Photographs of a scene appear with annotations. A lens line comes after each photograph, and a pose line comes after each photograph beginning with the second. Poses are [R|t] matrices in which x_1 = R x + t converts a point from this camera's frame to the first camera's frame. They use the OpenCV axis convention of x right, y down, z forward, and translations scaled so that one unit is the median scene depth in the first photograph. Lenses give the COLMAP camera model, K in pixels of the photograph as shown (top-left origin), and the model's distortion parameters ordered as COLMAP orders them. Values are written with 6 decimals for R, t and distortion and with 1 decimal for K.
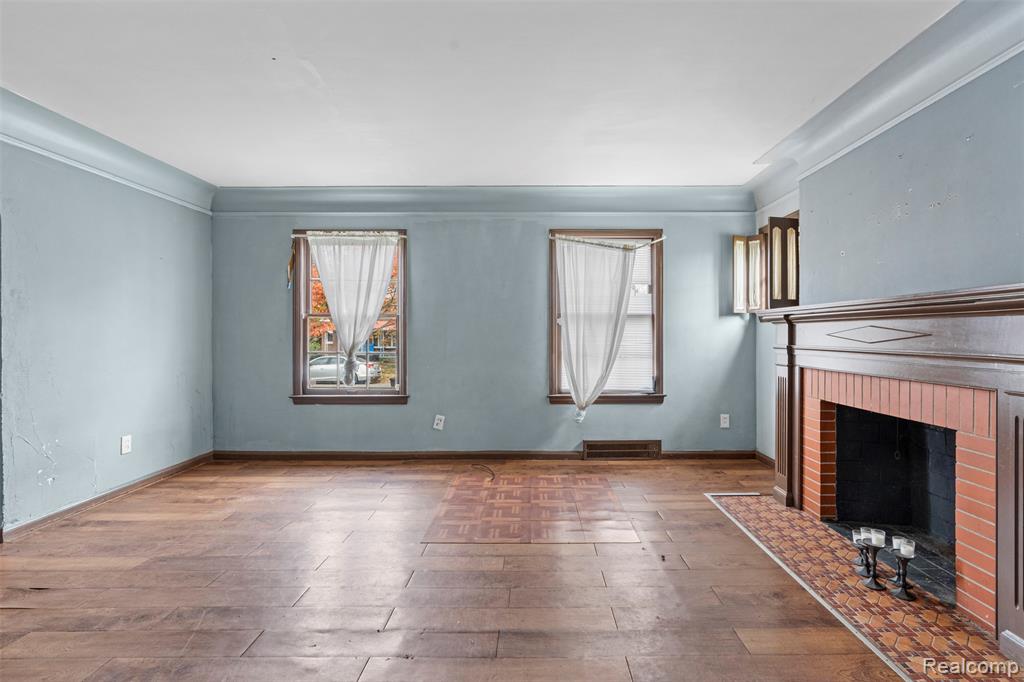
lens RADIAL K [[463.4, 0, 525.5], [0, 463.4, 329.0], [0, 0, 1]] dist [-0.008866, 0.003181]
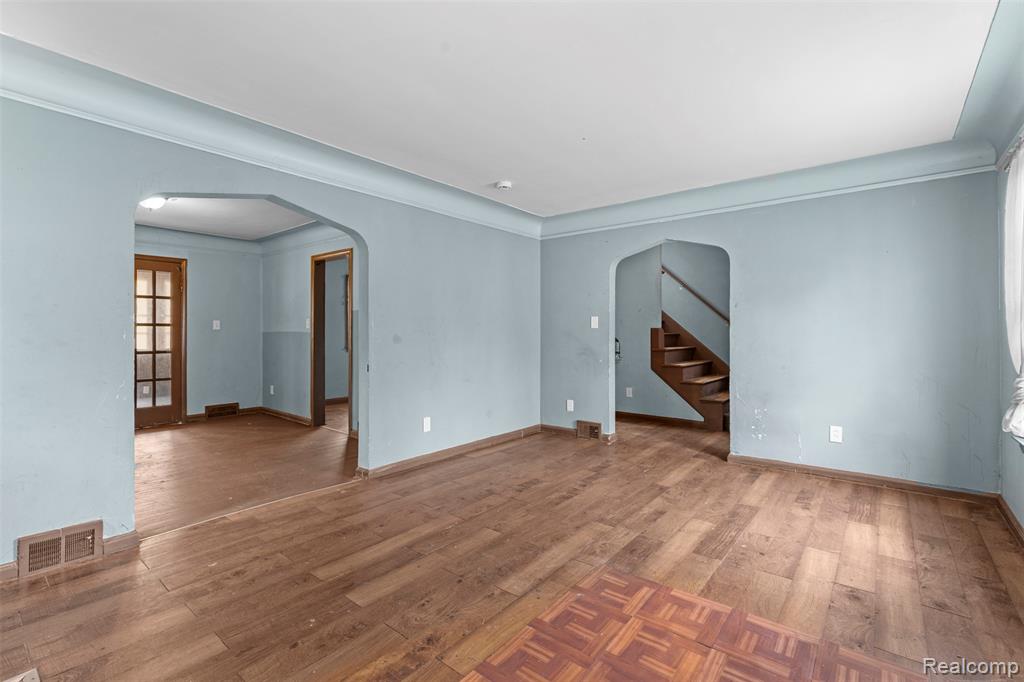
lens RADIAL K [[463.4, 0, 522.2], [0, 463.4, 333.9], [0, 0, 1]] dist [-0.008866, 0.003181]
pose [[-0.615573, 0.001789, -0.788078, 0.353978], [0.008910, 0.999949, -0.004690, 0.010221], [0.788030, -0.009909, -0.615557, 0.879197]]
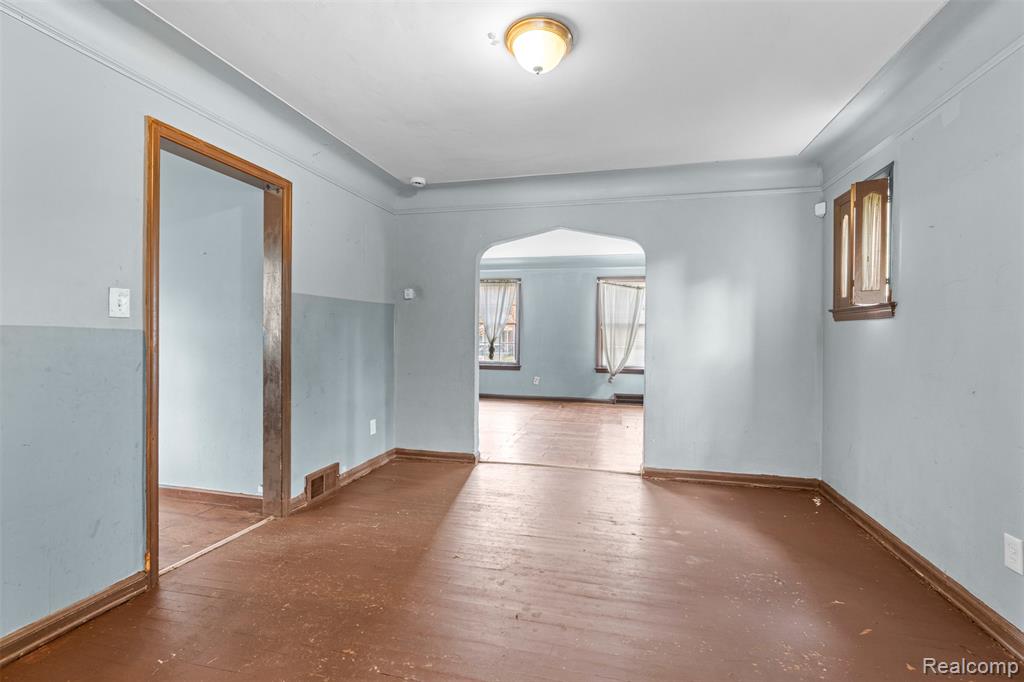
lens RADIAL K [[463.4, 0, 514.0], [0, 463.4, 338.2], [0, 0, 1]] dist [-0.008866, 0.003181]
pose [[0.967989, 0.015036, -0.250540, 0.199041], [-0.010328, 0.999745, 0.020097, -0.008133], [0.250778, -0.016866, 0.967898, -0.864229]]
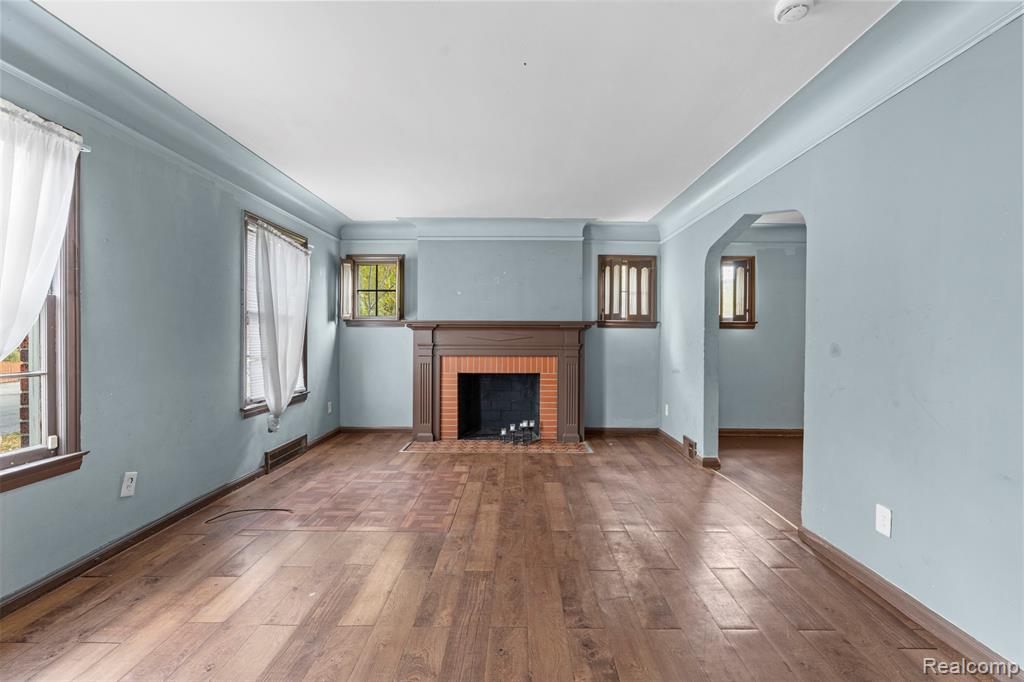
lens RADIAL K [[463.4, 0, 517.1], [0, 463.4, 334.1], [0, 0, 1]] dist [-0.008866, 0.003181]
pose [[0.007483, 0.001886, 0.999970, -0.791935], [-0.018823, 0.999821, -0.001745, 0.001628], [-0.999795, -0.018810, 0.007517, 0.514525]]
